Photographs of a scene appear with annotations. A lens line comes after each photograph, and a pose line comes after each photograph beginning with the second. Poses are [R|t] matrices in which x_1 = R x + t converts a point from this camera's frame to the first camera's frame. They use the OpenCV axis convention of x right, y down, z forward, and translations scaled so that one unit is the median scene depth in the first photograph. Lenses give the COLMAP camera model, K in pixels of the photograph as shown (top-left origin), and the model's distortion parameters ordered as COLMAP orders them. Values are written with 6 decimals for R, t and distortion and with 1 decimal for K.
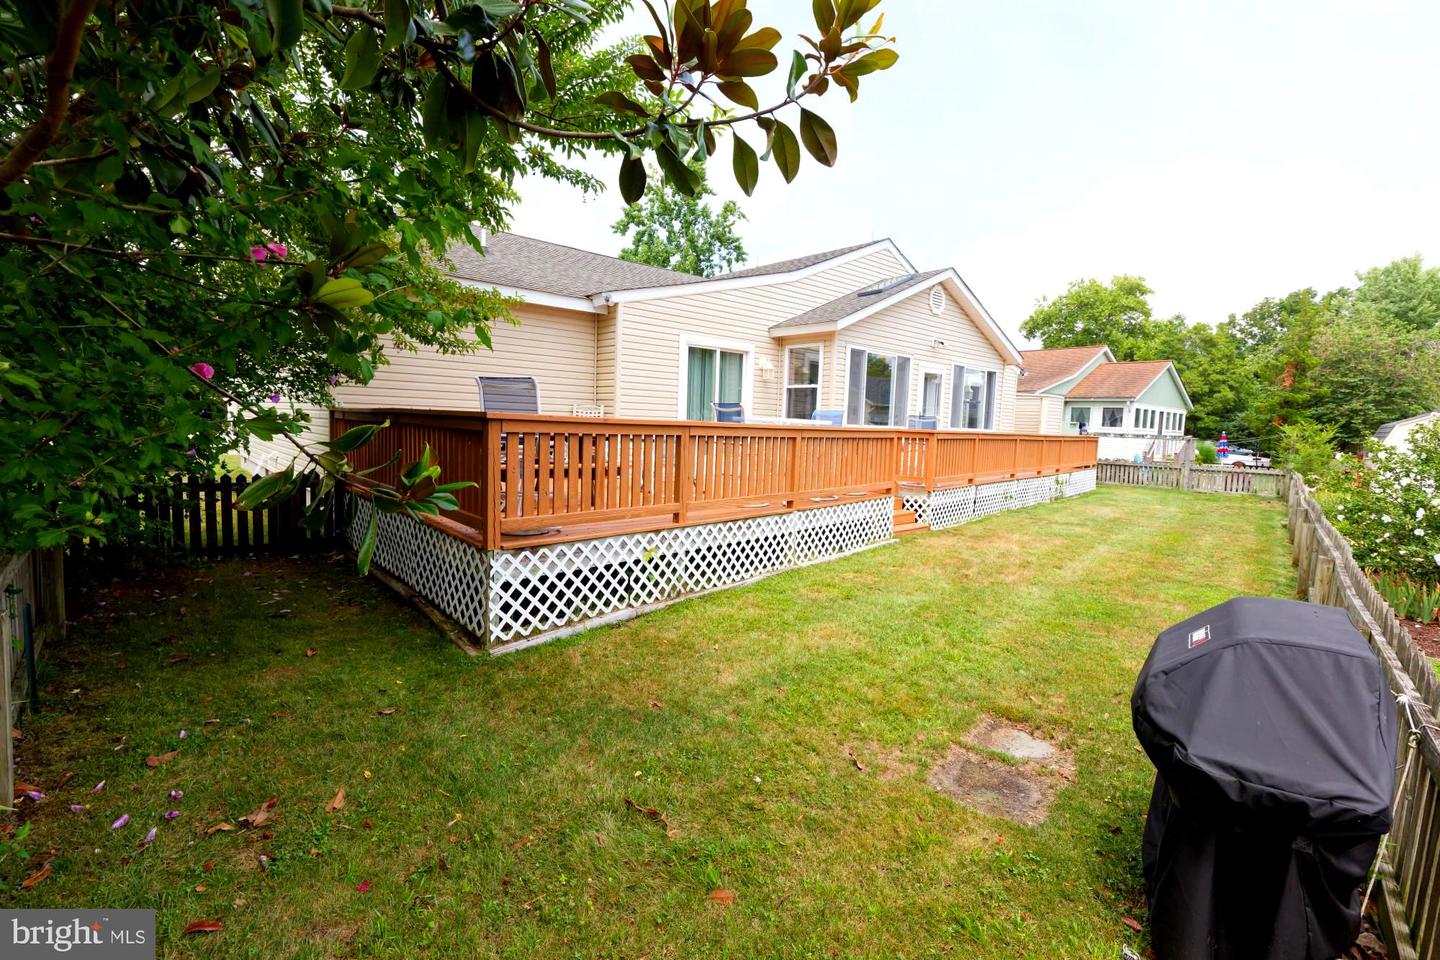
lens RADIAL K [[681.5, 0, 721.6], [0, 681.5, 493.1], [0, 0, 1]] dist [0.007500, -0.000036]
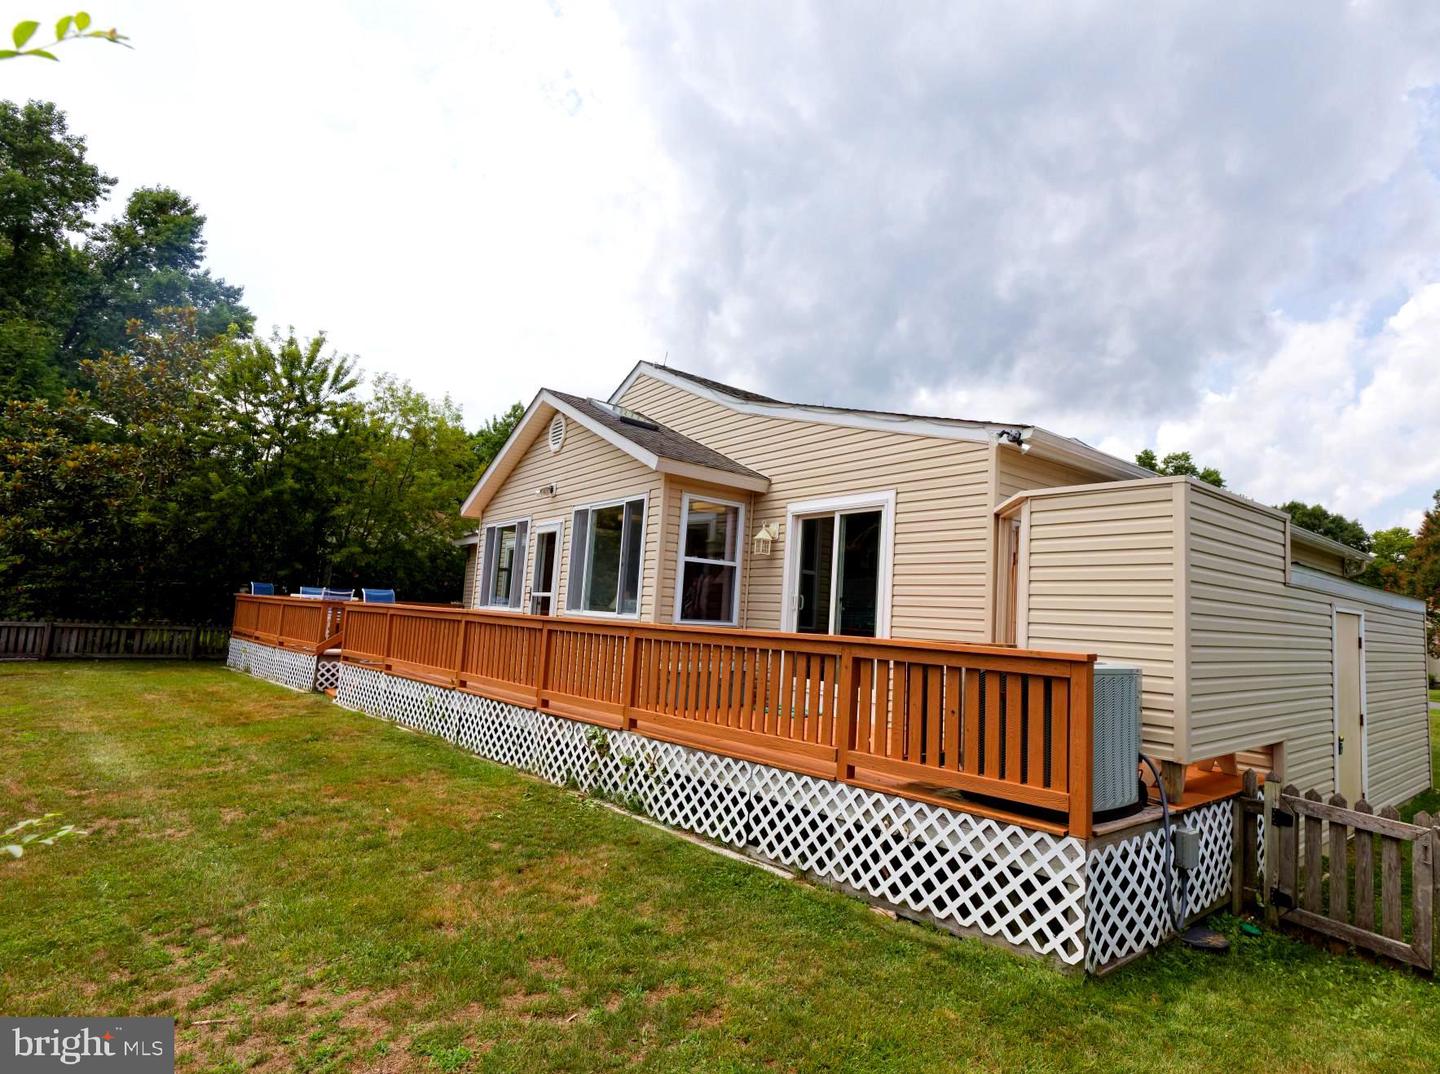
lens RADIAL K [[705.3, 0, 720.0], [0, 705.3, 537.0], [0, 0, 1]] dist [0.000302, 0.000245]
pose [[-0.074266, -0.167669, -0.983042, 0.581726], [-0.173266, 0.972941, -0.152856, -0.053013], [0.982071, 0.158976, -0.101308, 0.718657]]
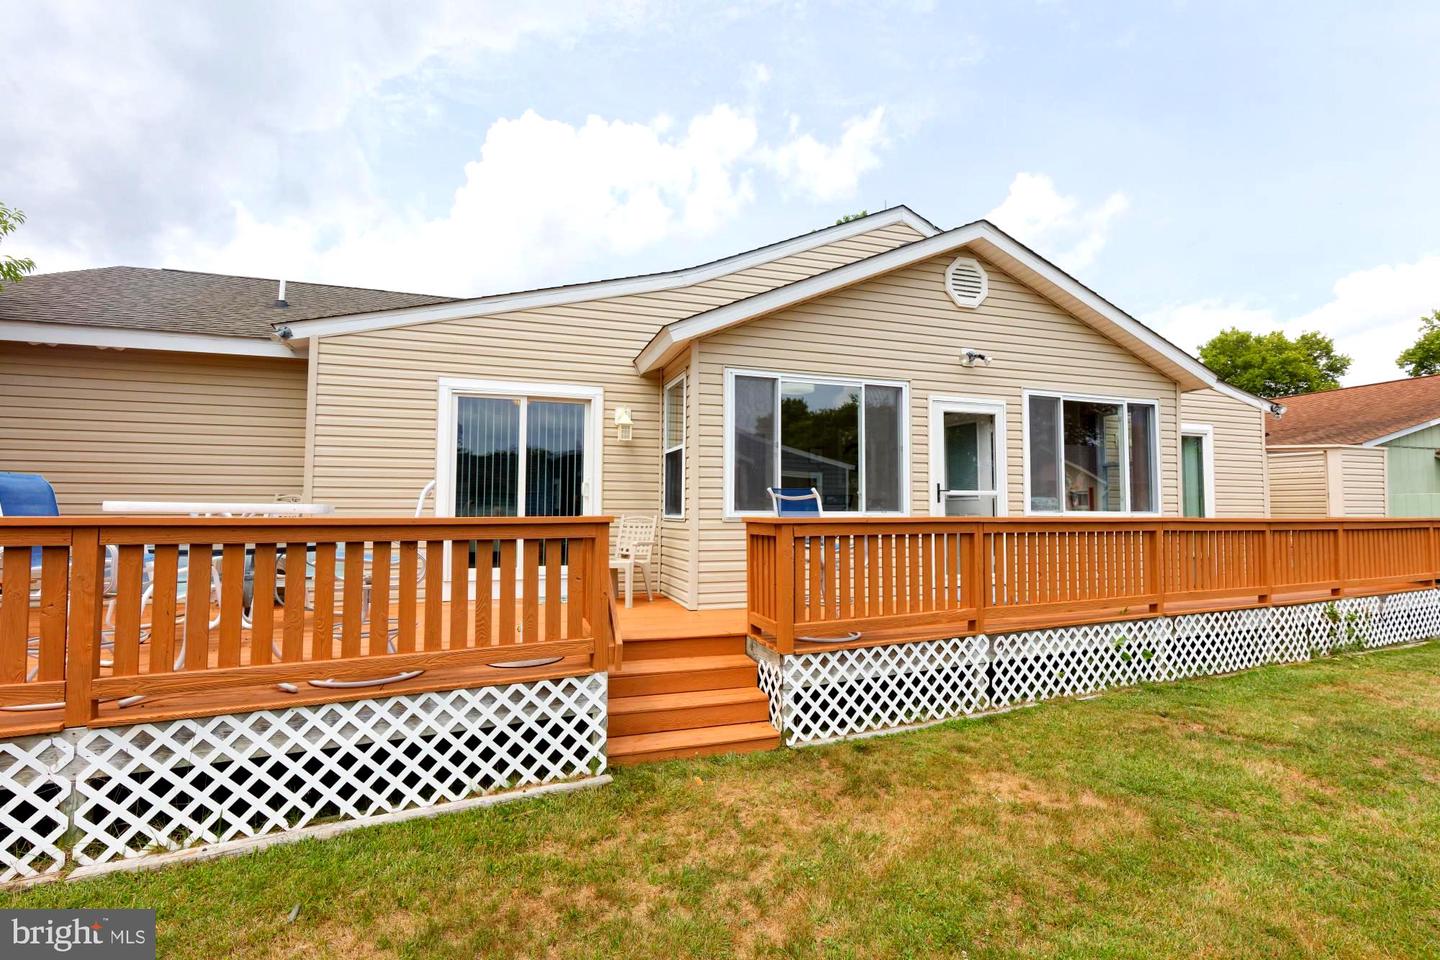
lens RADIAL K [[681.5, 0, 721.6], [0, 681.5, 493.1], [0, 0, 1]] dist [0.007500, -0.000036]
pose [[0.909541, -0.048083, -0.412823, 0.203657], [-0.012738, 0.989593, -0.143327, -0.018744], [0.415418, 0.135621, 0.899464, 0.254489]]
